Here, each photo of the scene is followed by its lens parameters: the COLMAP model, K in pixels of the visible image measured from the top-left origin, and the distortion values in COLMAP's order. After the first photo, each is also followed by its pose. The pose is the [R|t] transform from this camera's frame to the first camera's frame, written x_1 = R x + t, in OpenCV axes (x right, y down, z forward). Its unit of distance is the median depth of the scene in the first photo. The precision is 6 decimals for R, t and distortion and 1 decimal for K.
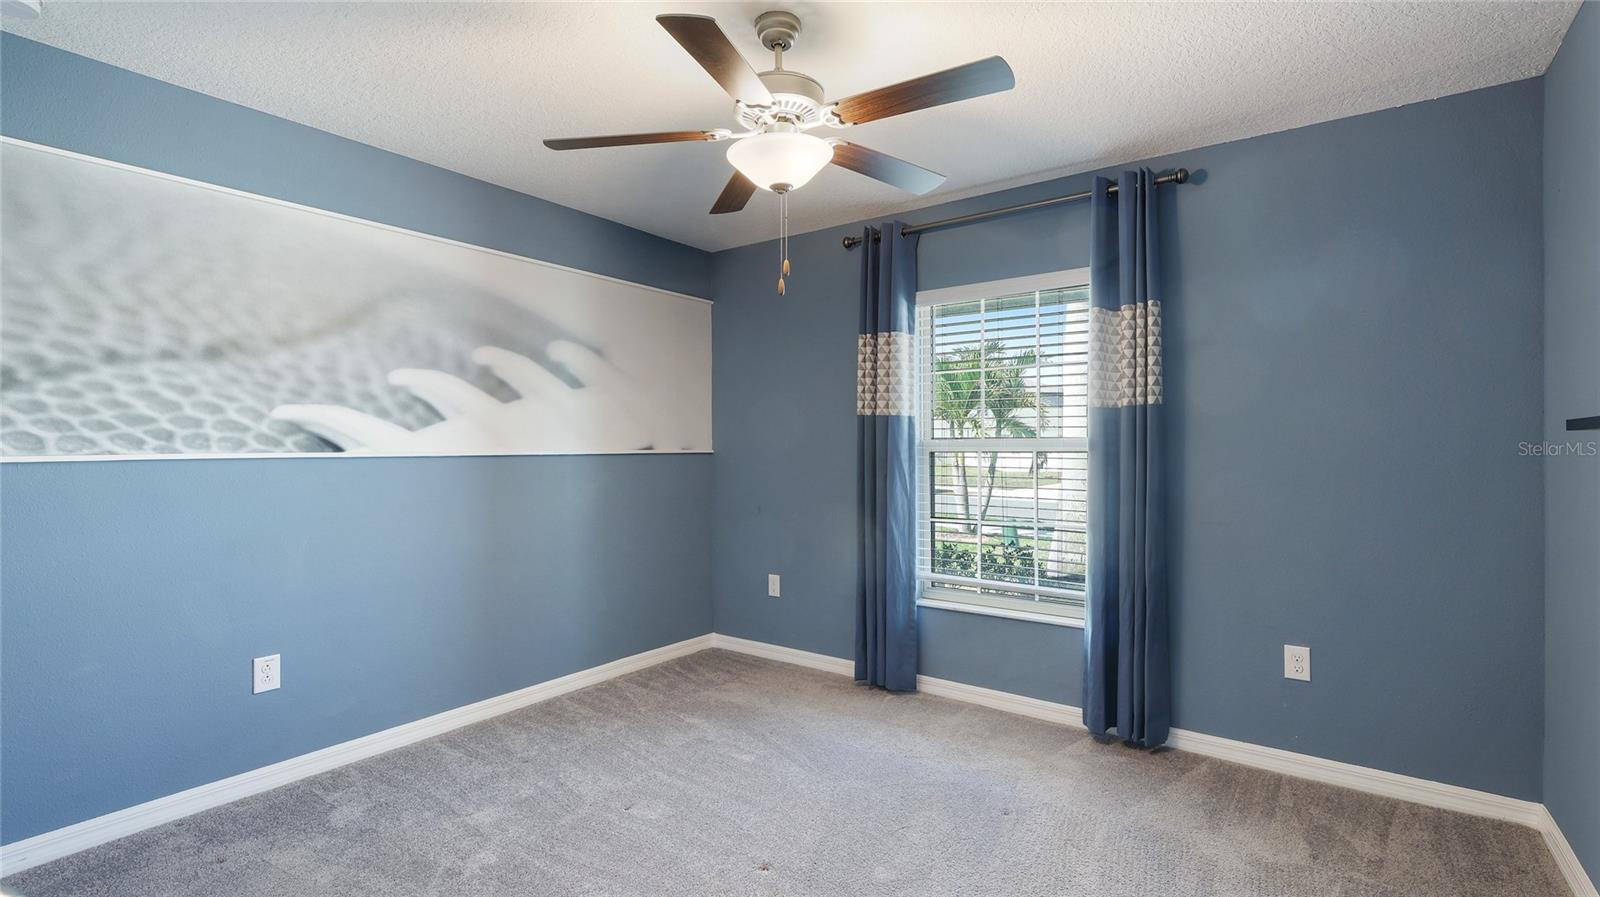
lens RADIAL K [[734.9, 0, 800.7], [0, 734.9, 436.2], [0, 0, 1]] dist [-0.000094, -0.000151]
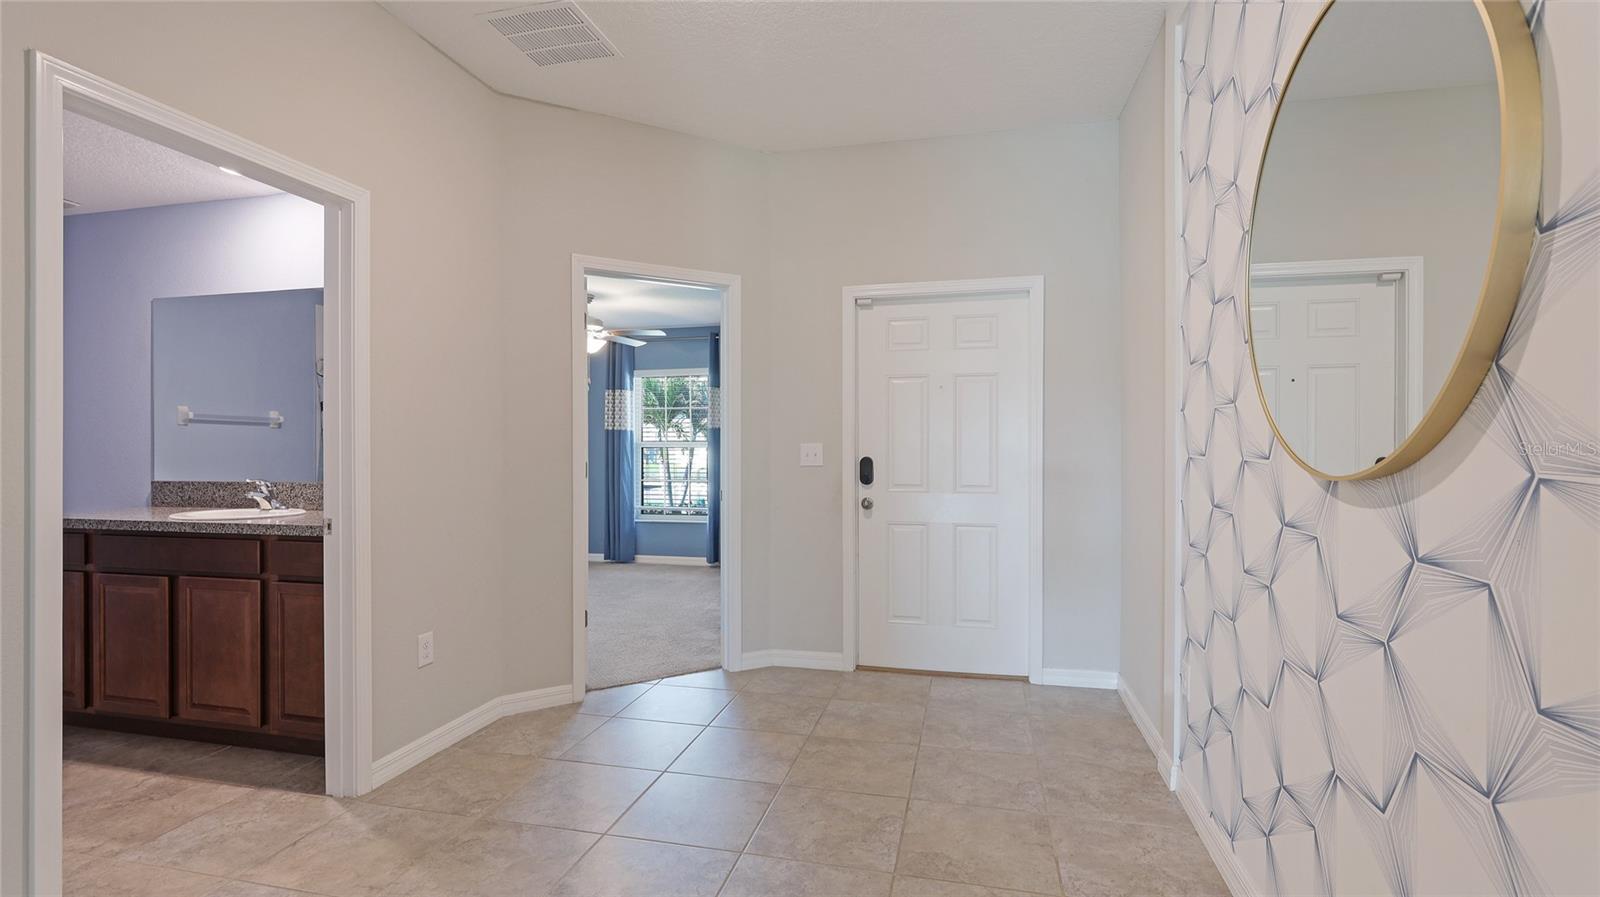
lens RADIAL K [[734.9, 0, 800.7], [0, 734.9, 436.2], [0, 0, 1]] dist [-0.000094, -0.000151]
pose [[0.925126, -0.001712, 0.379656, -0.195447], [0.002504, 0.999996, -0.001592, -0.005712], [-0.379652, 0.002423, 0.925126, -1.096964]]
